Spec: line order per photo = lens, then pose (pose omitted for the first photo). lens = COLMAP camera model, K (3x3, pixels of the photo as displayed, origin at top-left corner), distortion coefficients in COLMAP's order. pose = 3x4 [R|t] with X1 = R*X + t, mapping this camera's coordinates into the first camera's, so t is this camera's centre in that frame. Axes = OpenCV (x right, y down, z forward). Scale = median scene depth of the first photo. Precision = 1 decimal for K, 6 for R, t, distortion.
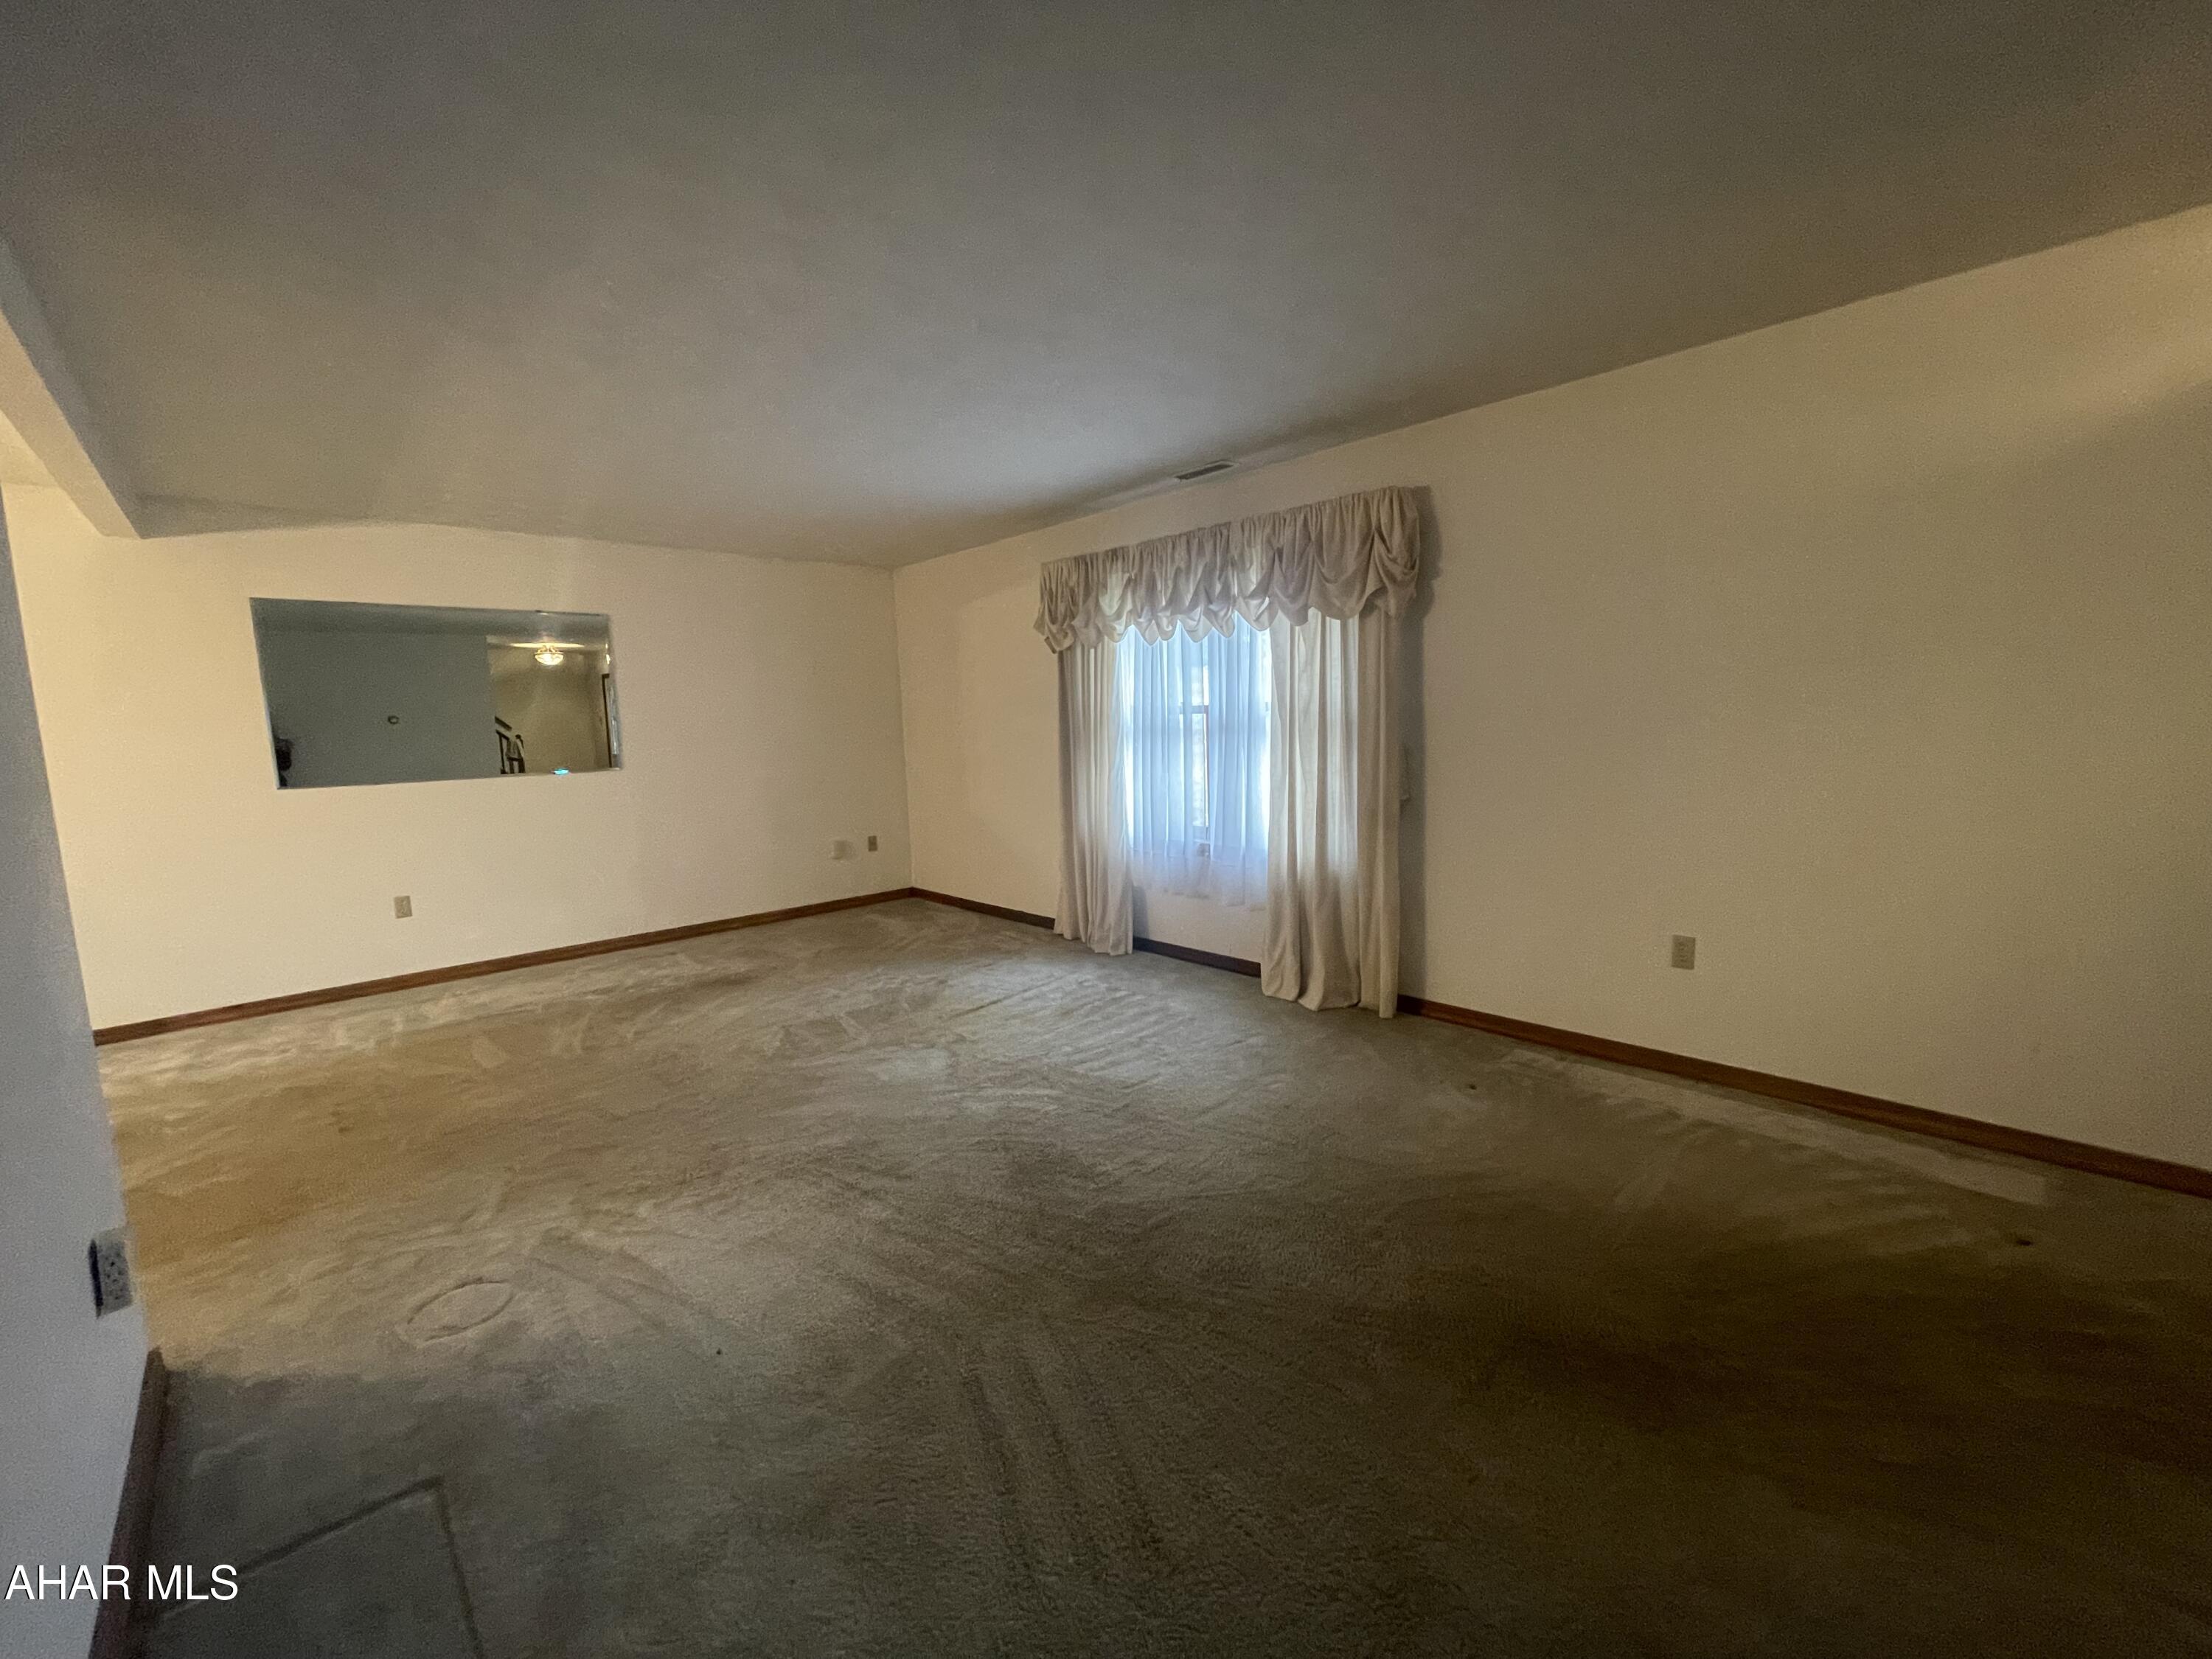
lens RADIAL K [[898.5, 0, 1100.0], [0, 898.5, 818.7], [0, 0, 1]] dist [0.002065, -0.000963]
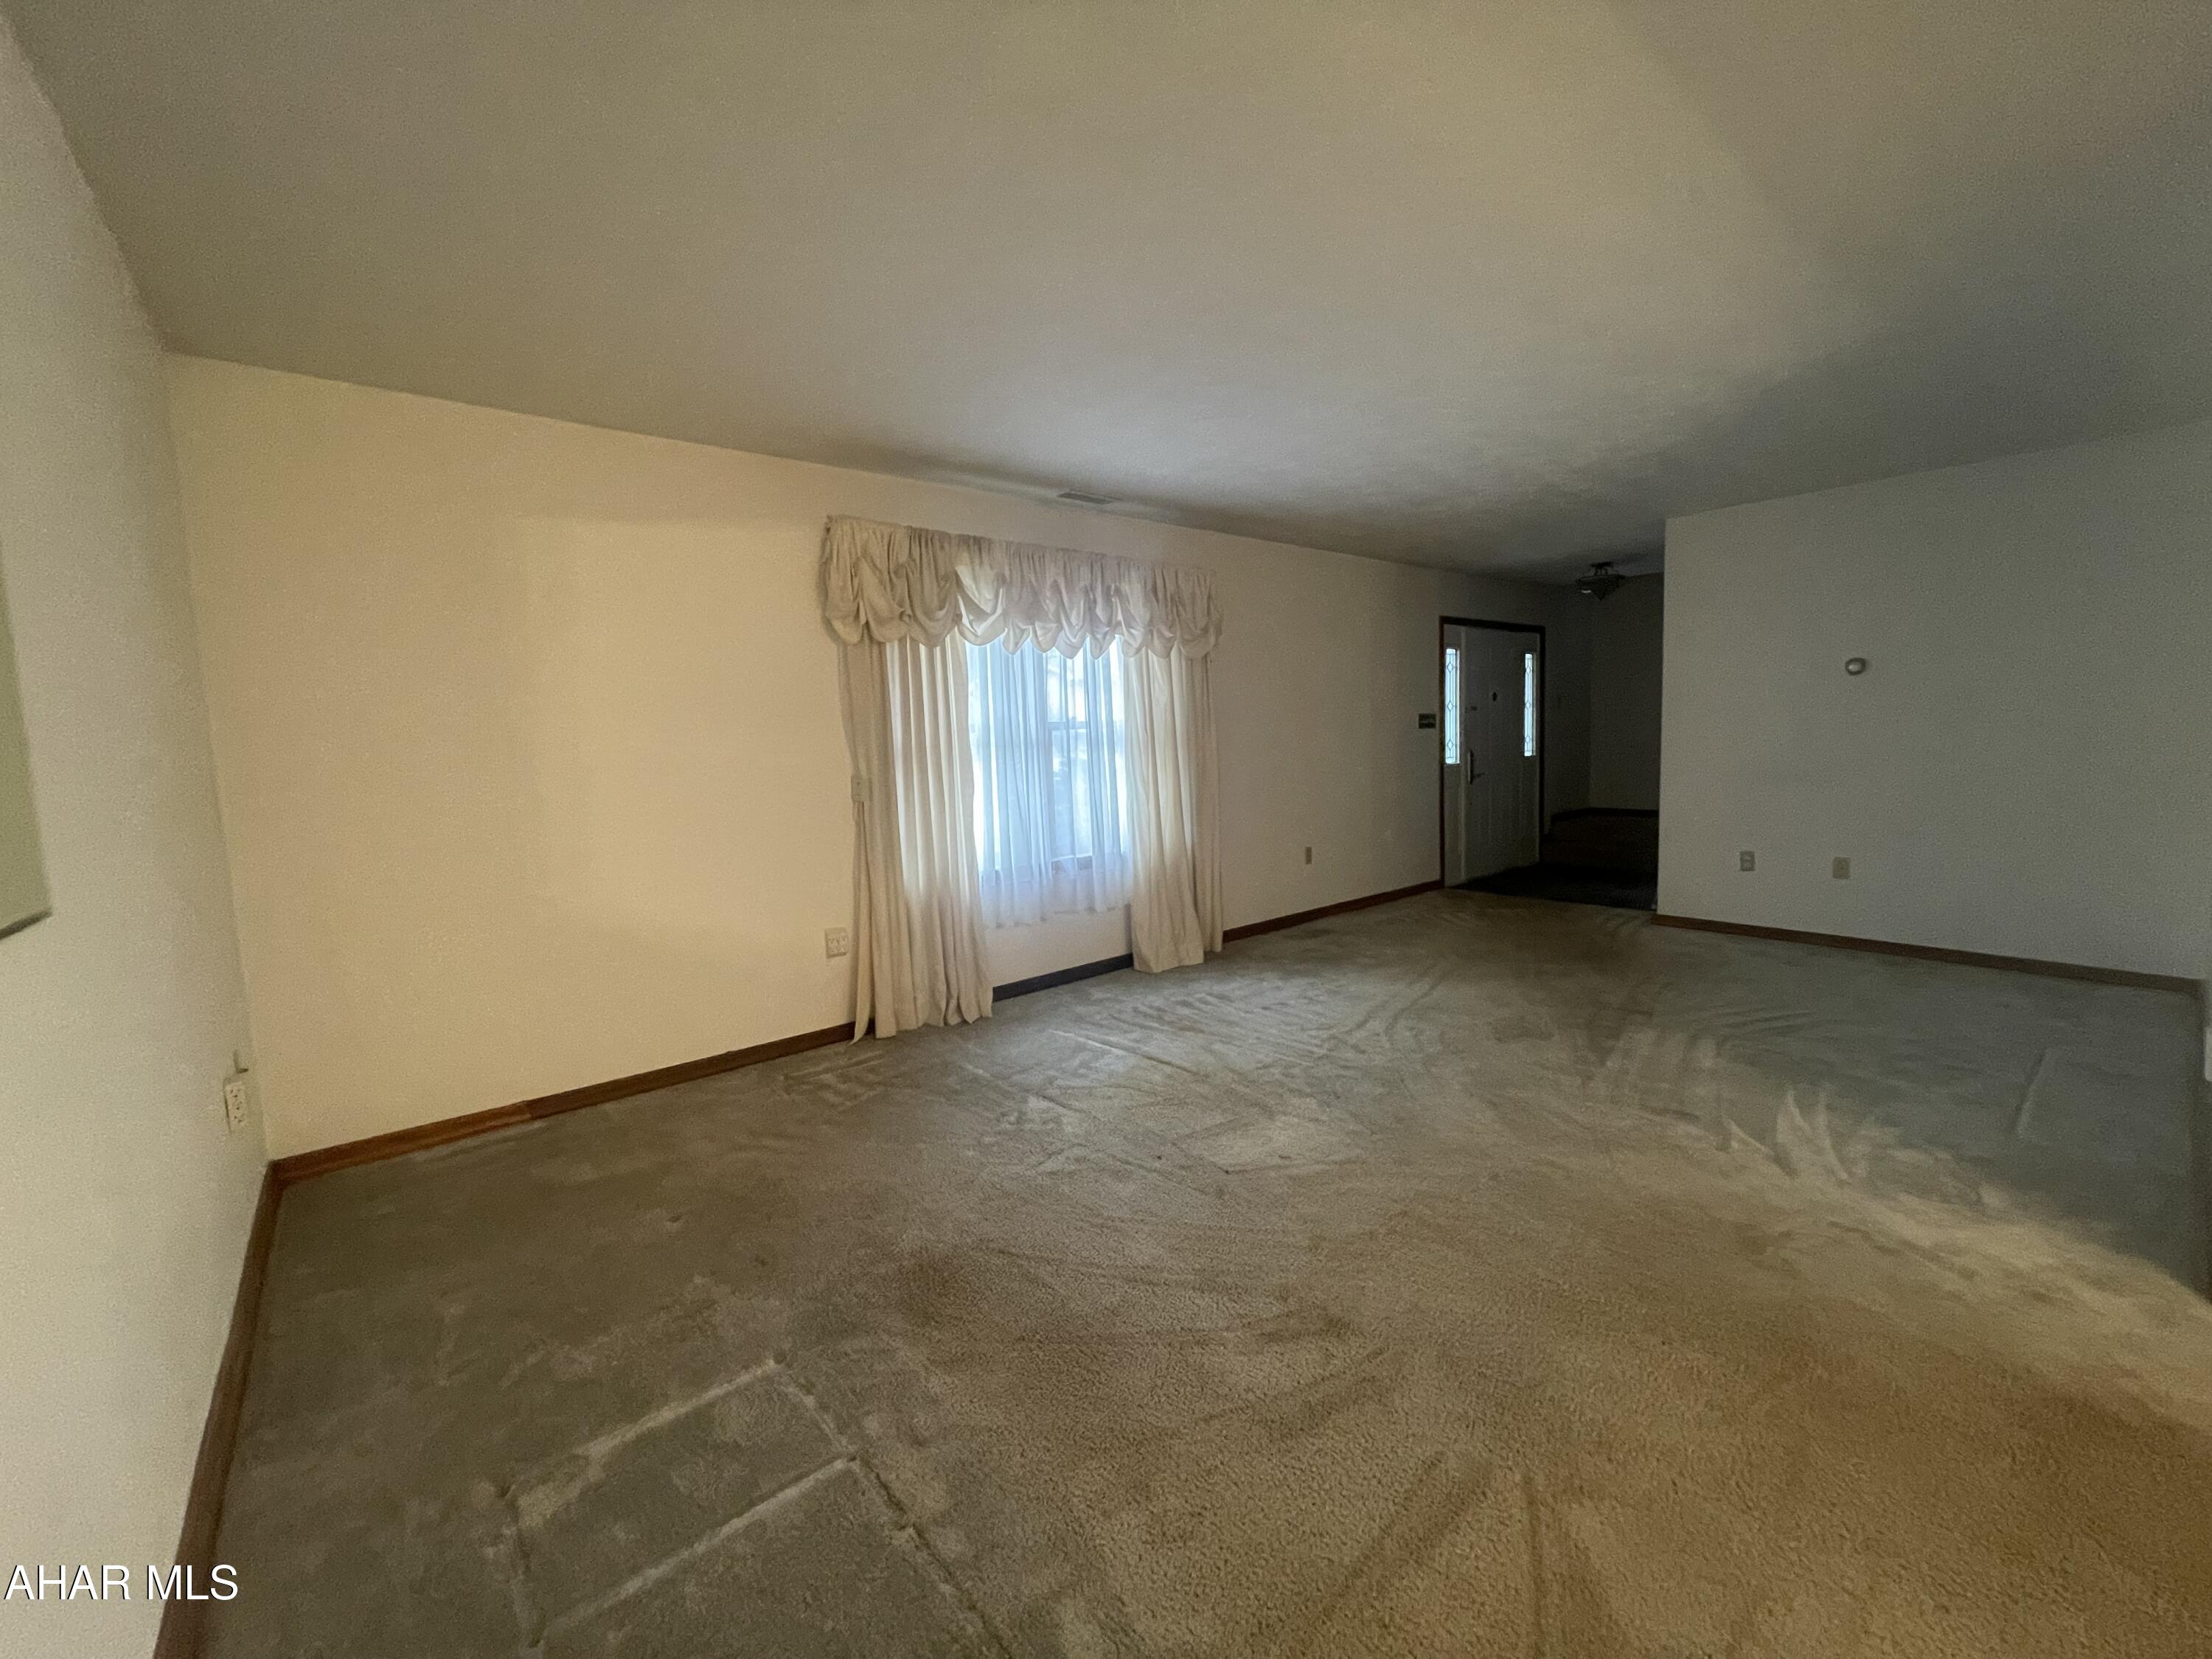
lens RADIAL K [[898.5, 0, 1096.5], [0, 898.5, 818.6], [0, 0, 1]] dist [0.002065, -0.000963]
pose [[0.051579, -0.054295, 0.997192, -0.972786], [0.149401, 0.987704, 0.046051, -0.064033], [-0.987430, 0.146606, 0.059056, 1.000781]]
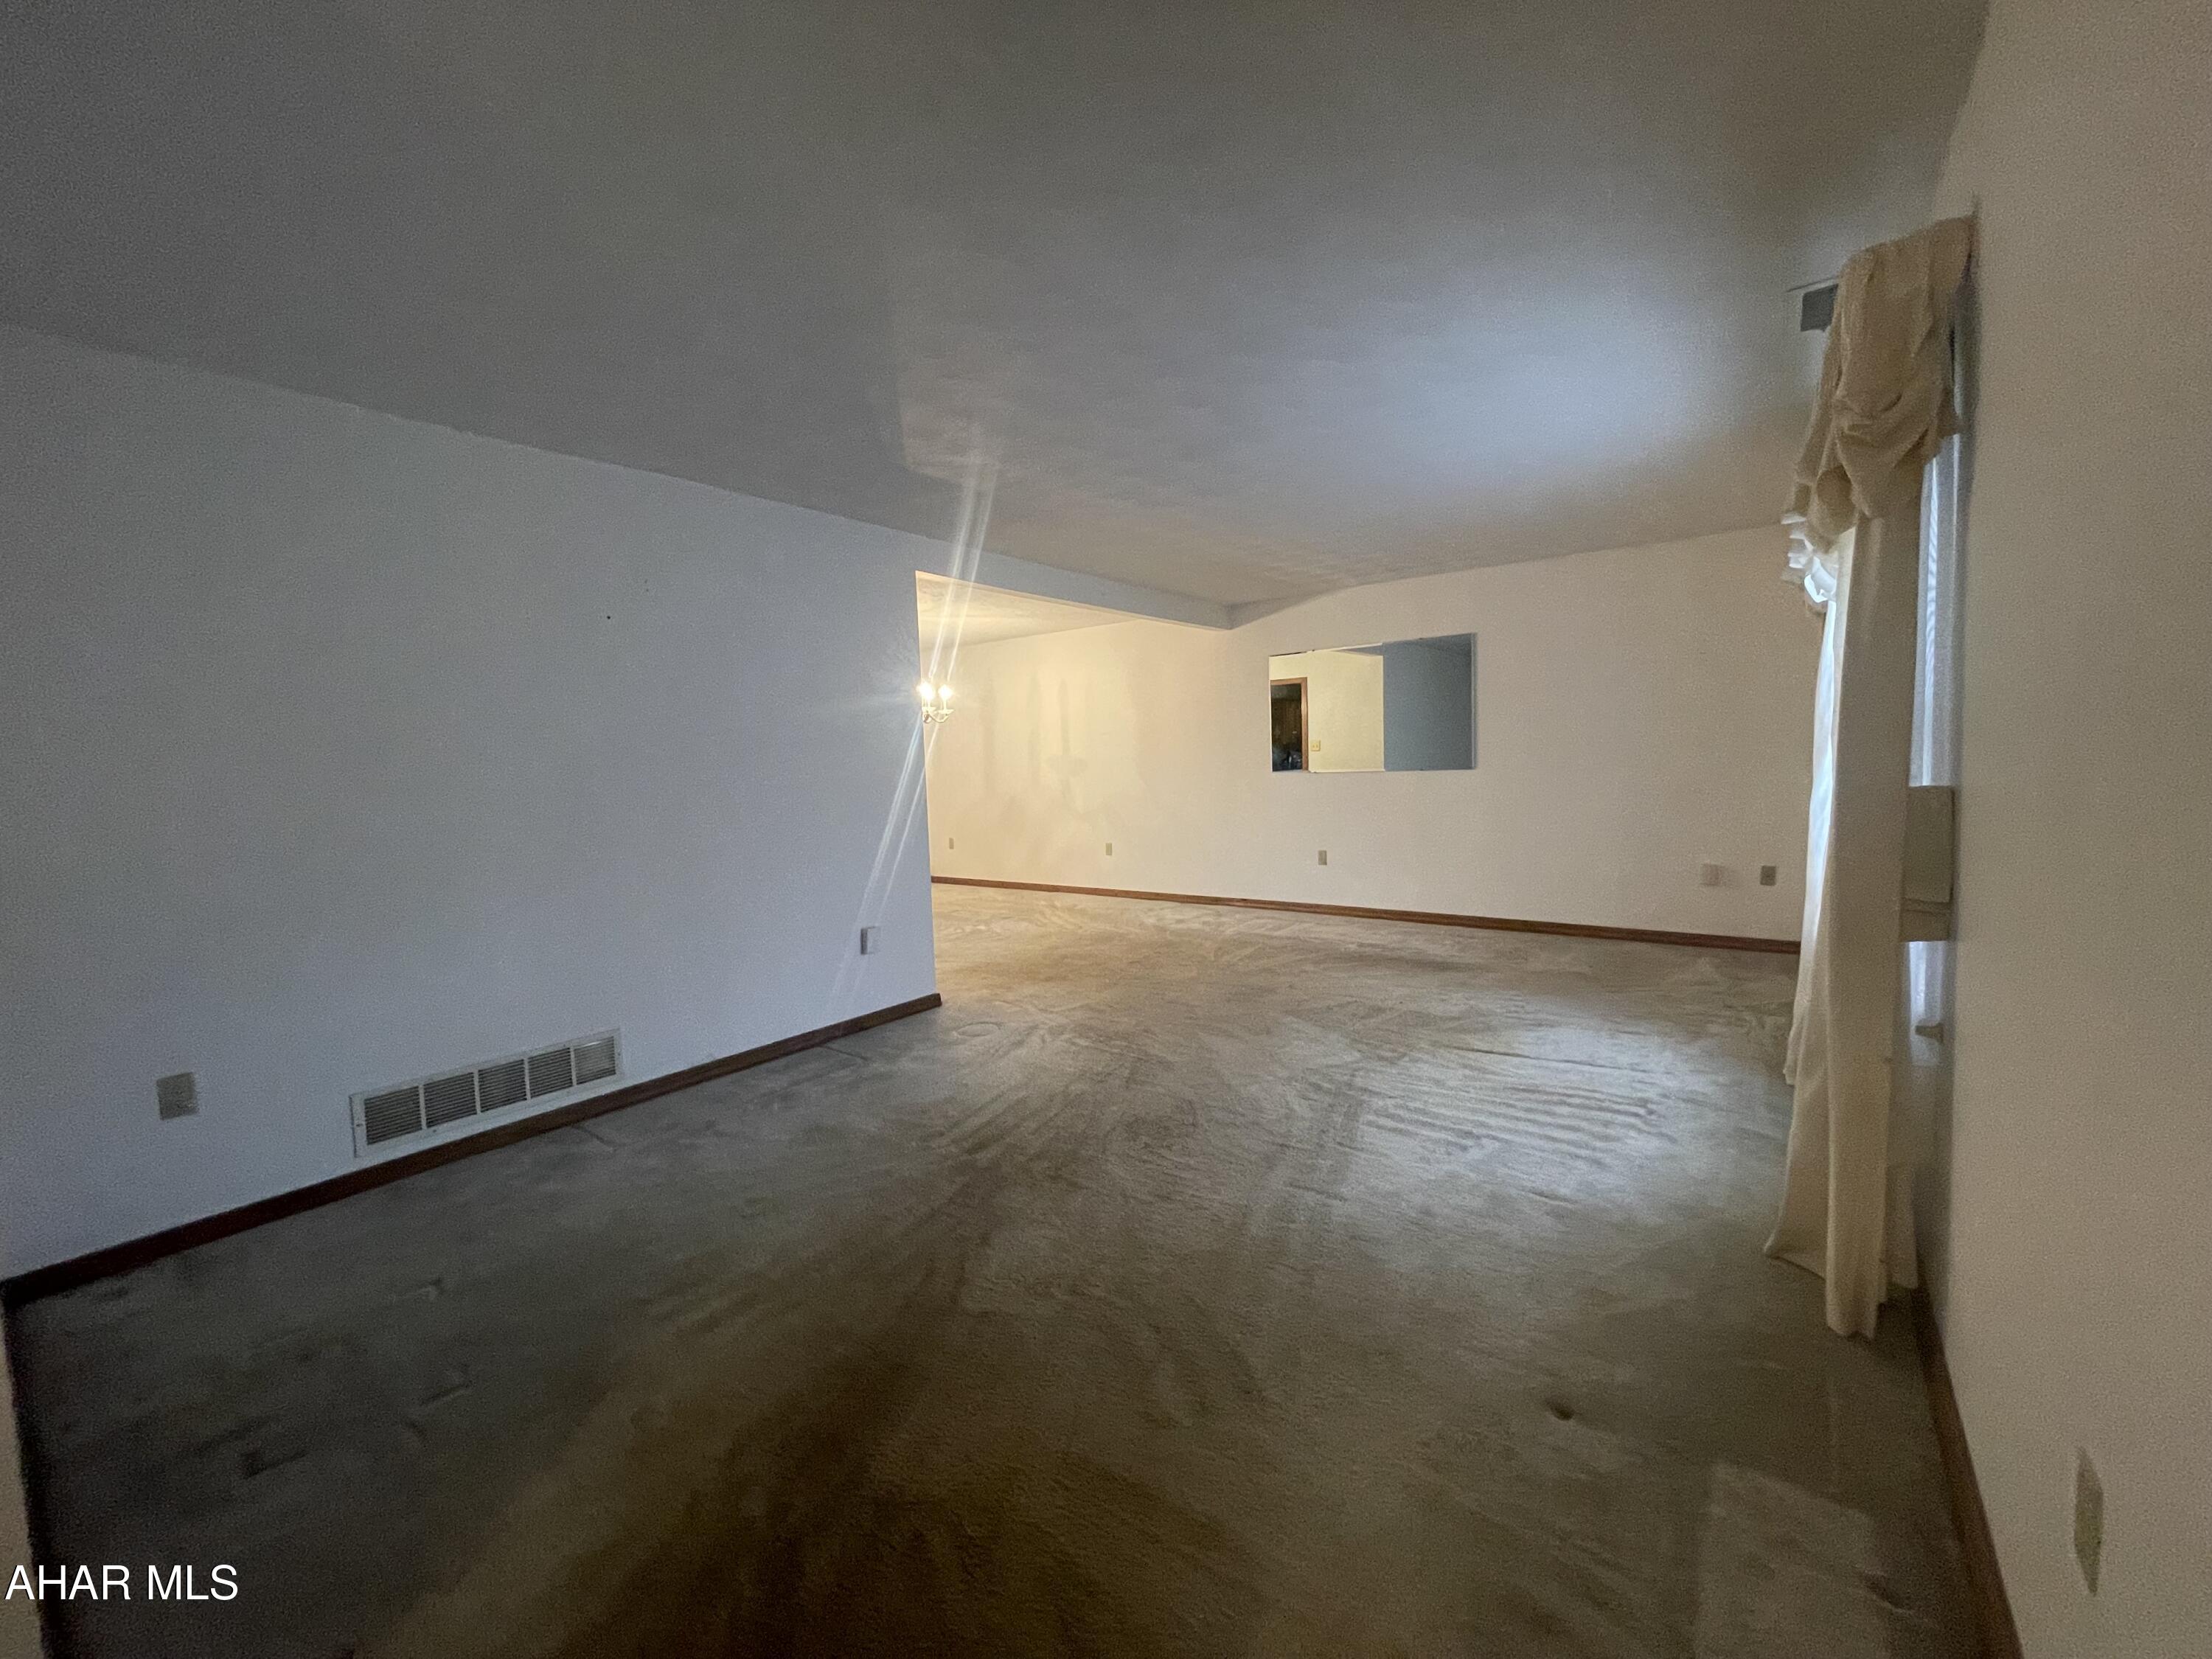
lens RADIAL K [[898.5, 0, 1124.0], [0, 898.5, 842.2], [0, 0, 1]] dist [0.002065, -0.000963]
pose [[0.169692, 0.123359, -0.977746, 0.677114], [-0.078816, 0.990656, 0.111308, -0.072449], [0.982340, 0.058173, 0.177829, 0.476205]]
